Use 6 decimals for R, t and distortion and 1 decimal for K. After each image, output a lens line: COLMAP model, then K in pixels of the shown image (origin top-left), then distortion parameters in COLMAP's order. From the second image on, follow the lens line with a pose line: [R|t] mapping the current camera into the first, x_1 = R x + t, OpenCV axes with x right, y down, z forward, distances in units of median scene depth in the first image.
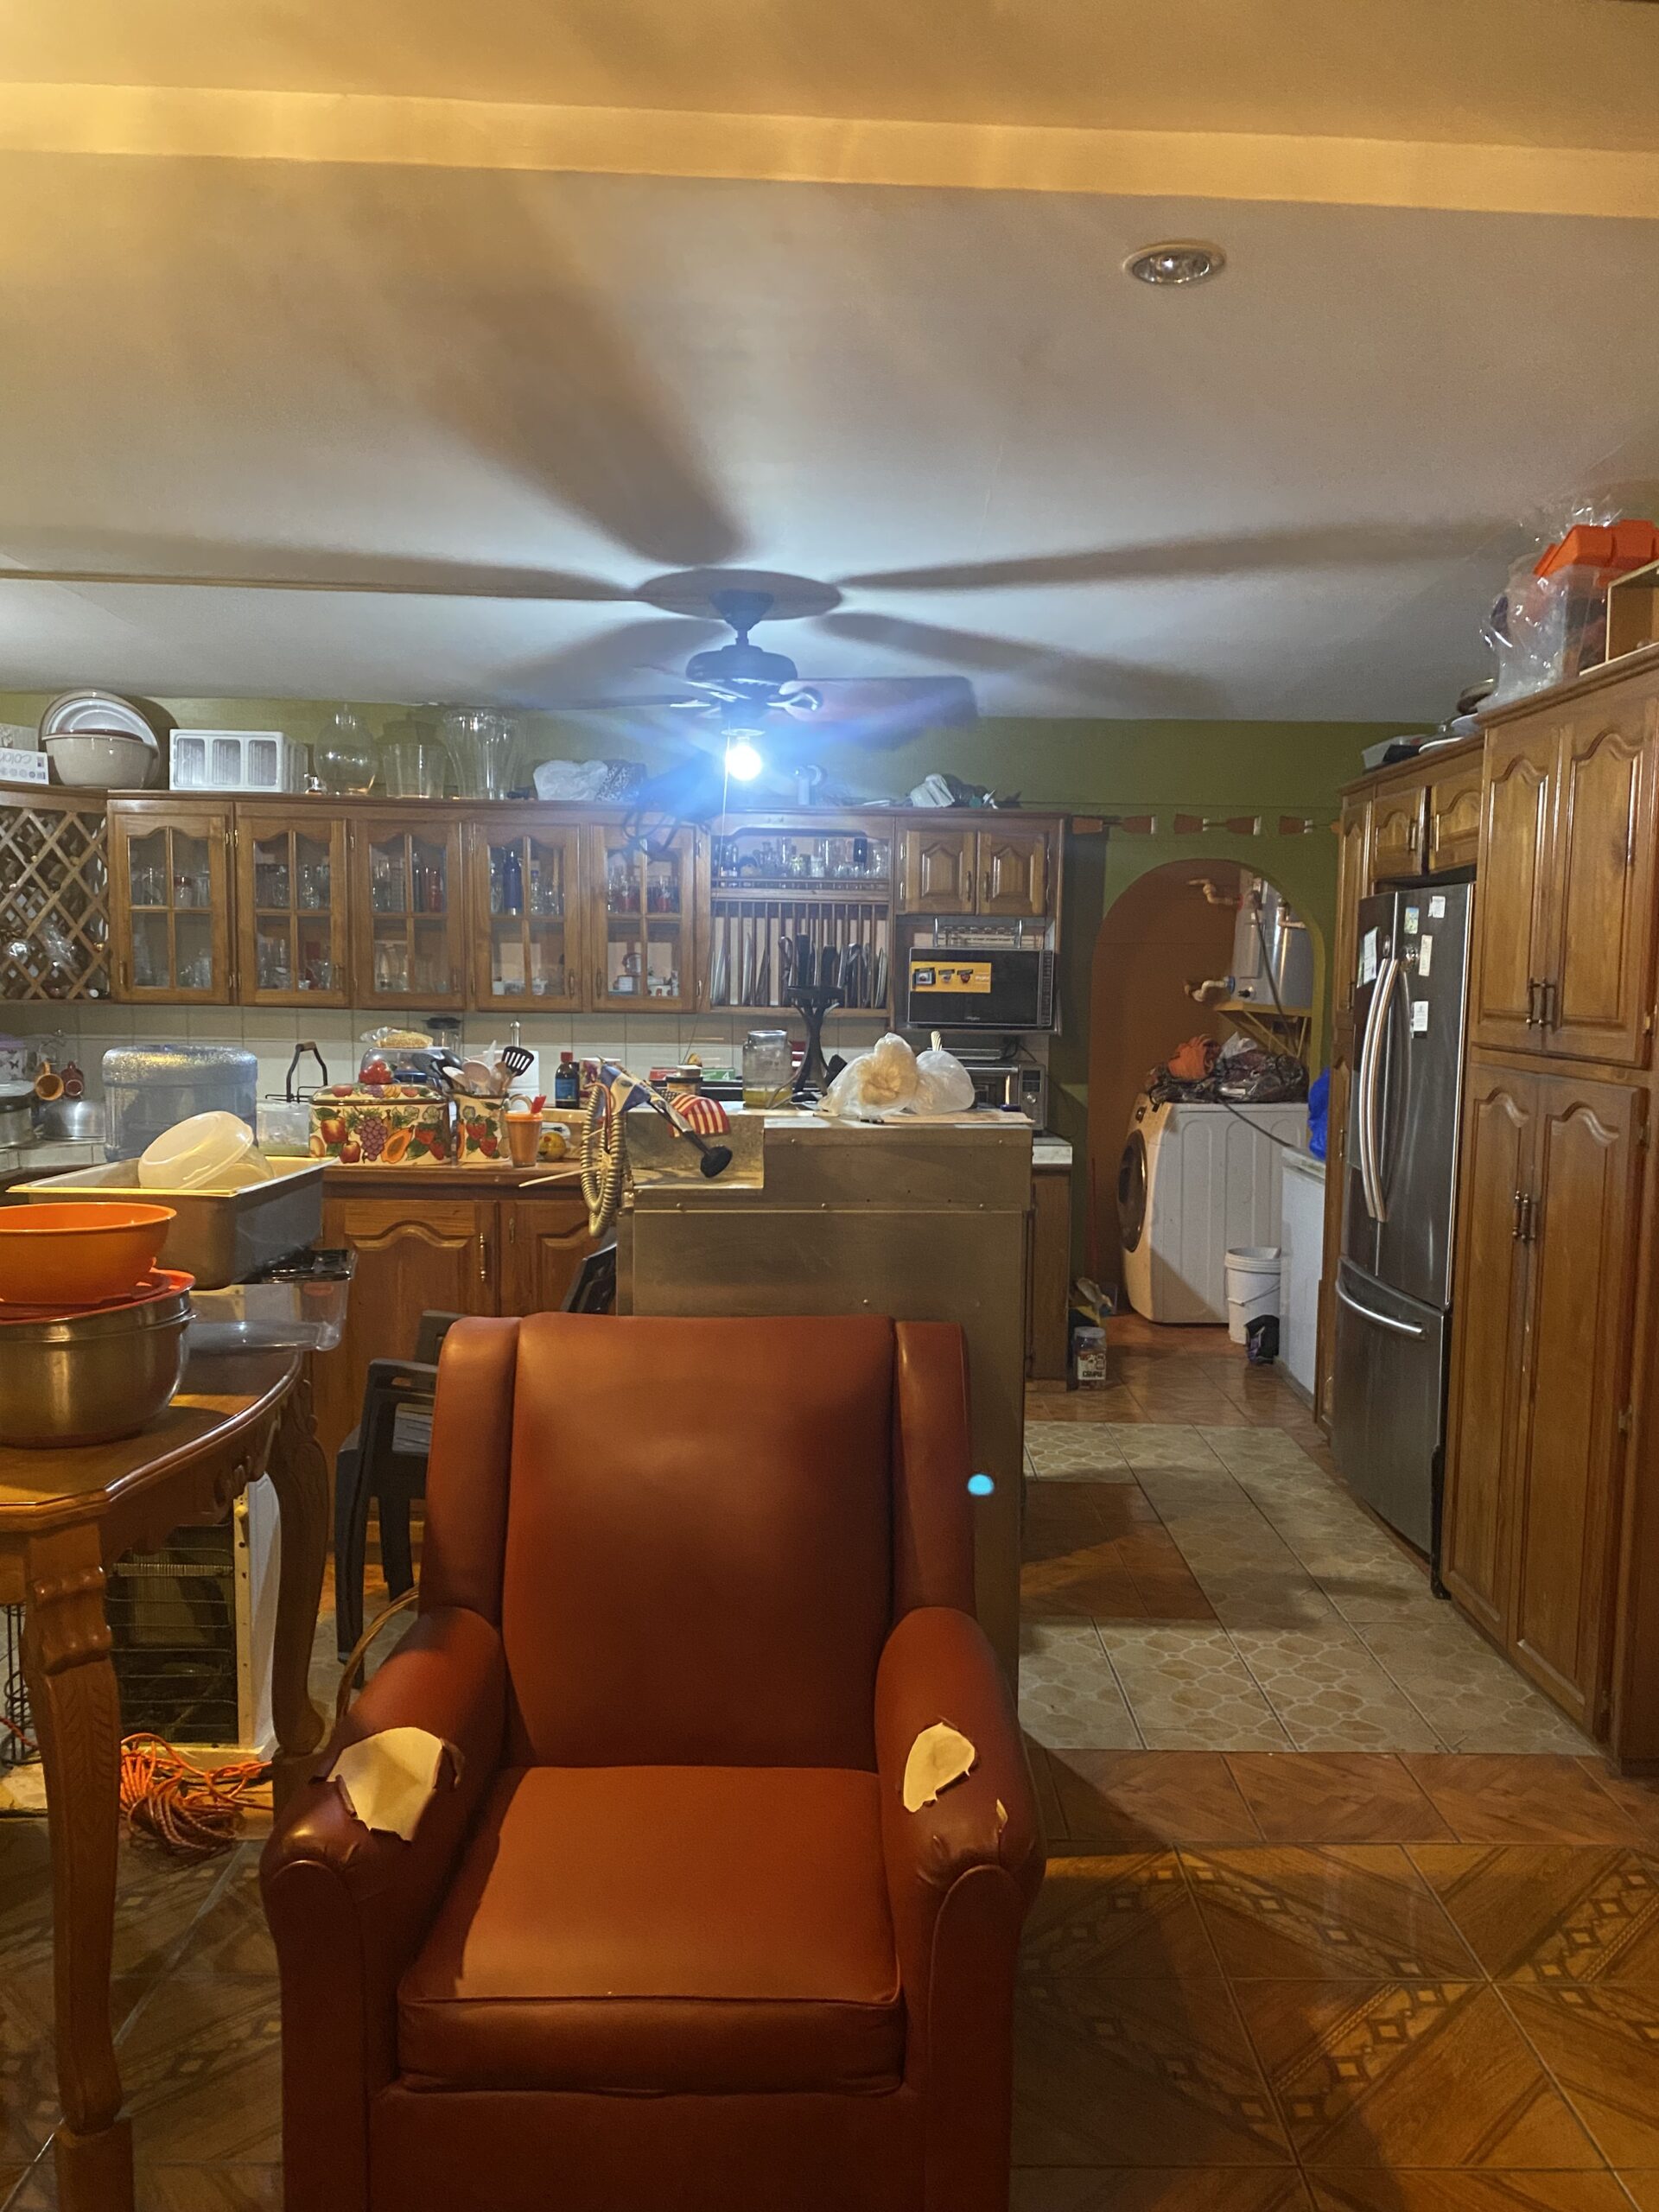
lens RADIAL K [[1677.0, 0, 833.1], [0, 1677.0, 1154.2], [0, 0, 1]] dist [-0.001025, -0.000310]
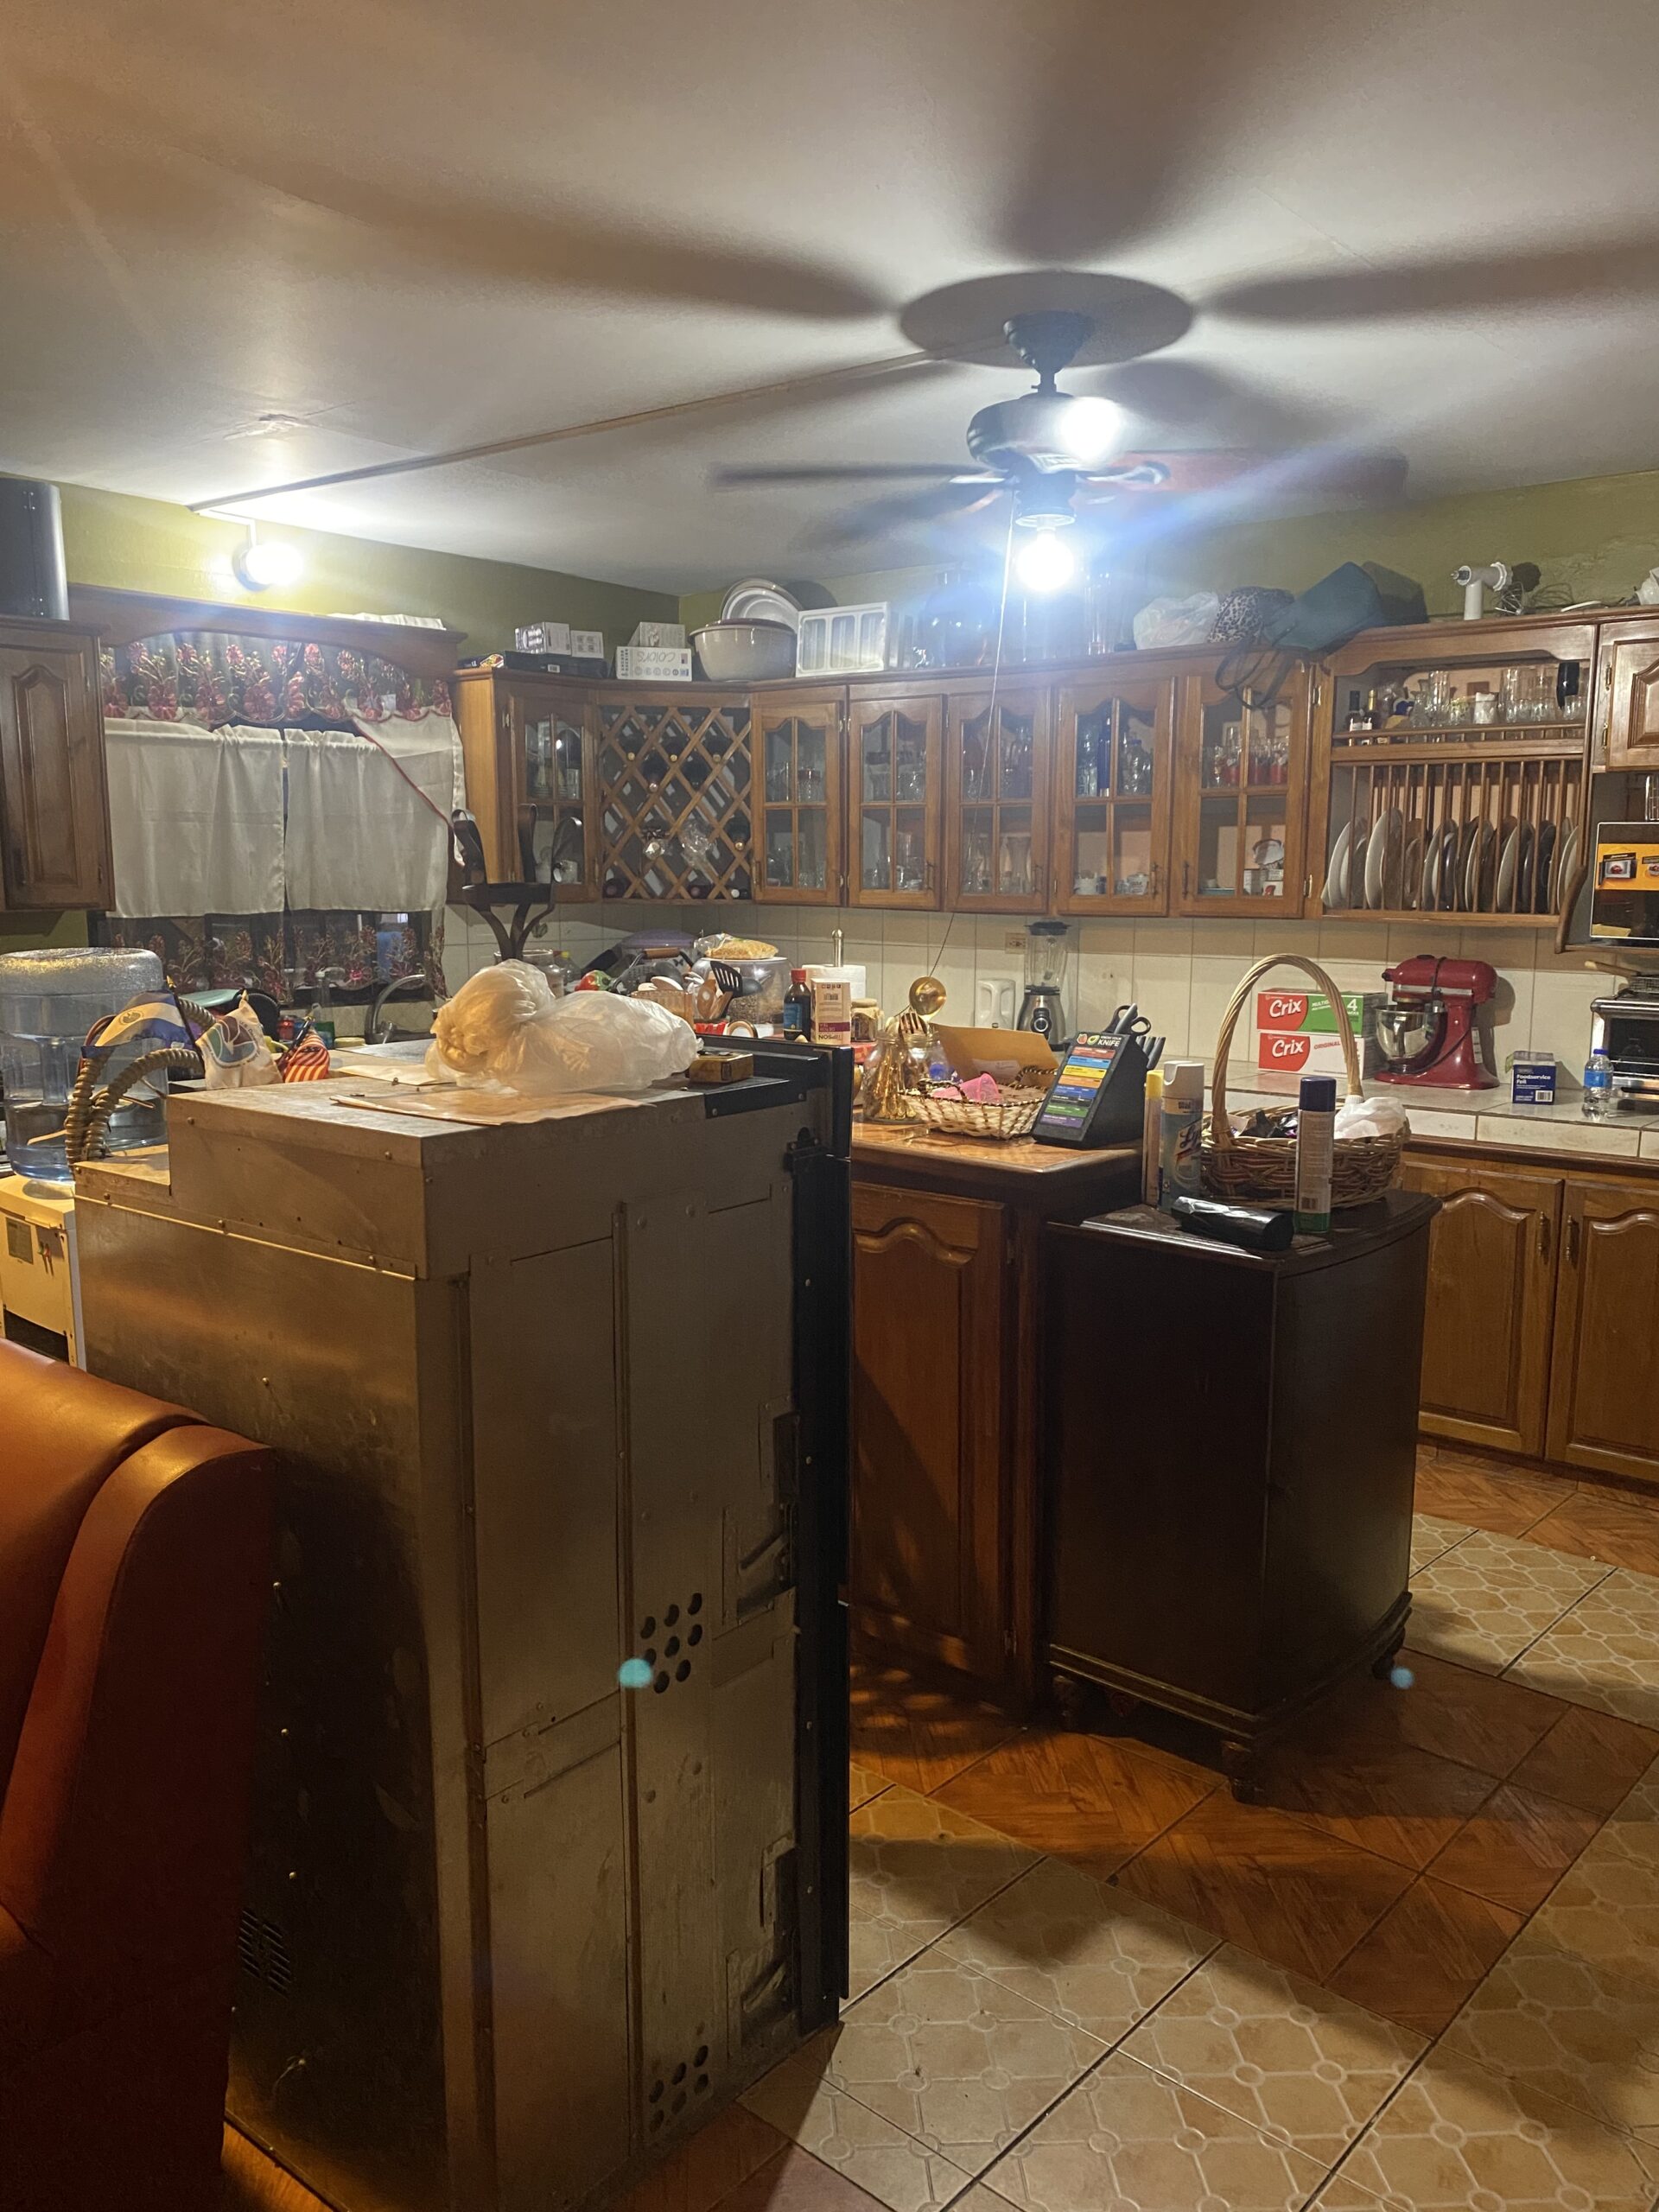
lens RADIAL K [[1690.3, 0, 834.6], [0, 1690.3, 1139.3], [0, 0, 1]] dist [0.040304, -0.031410]
pose [[0.742470, 0.096395, -0.662907, 0.282232], [-0.061746, 0.995228, 0.075562, -0.031302], [0.667027, -0.015170, 0.744879, 0.300398]]
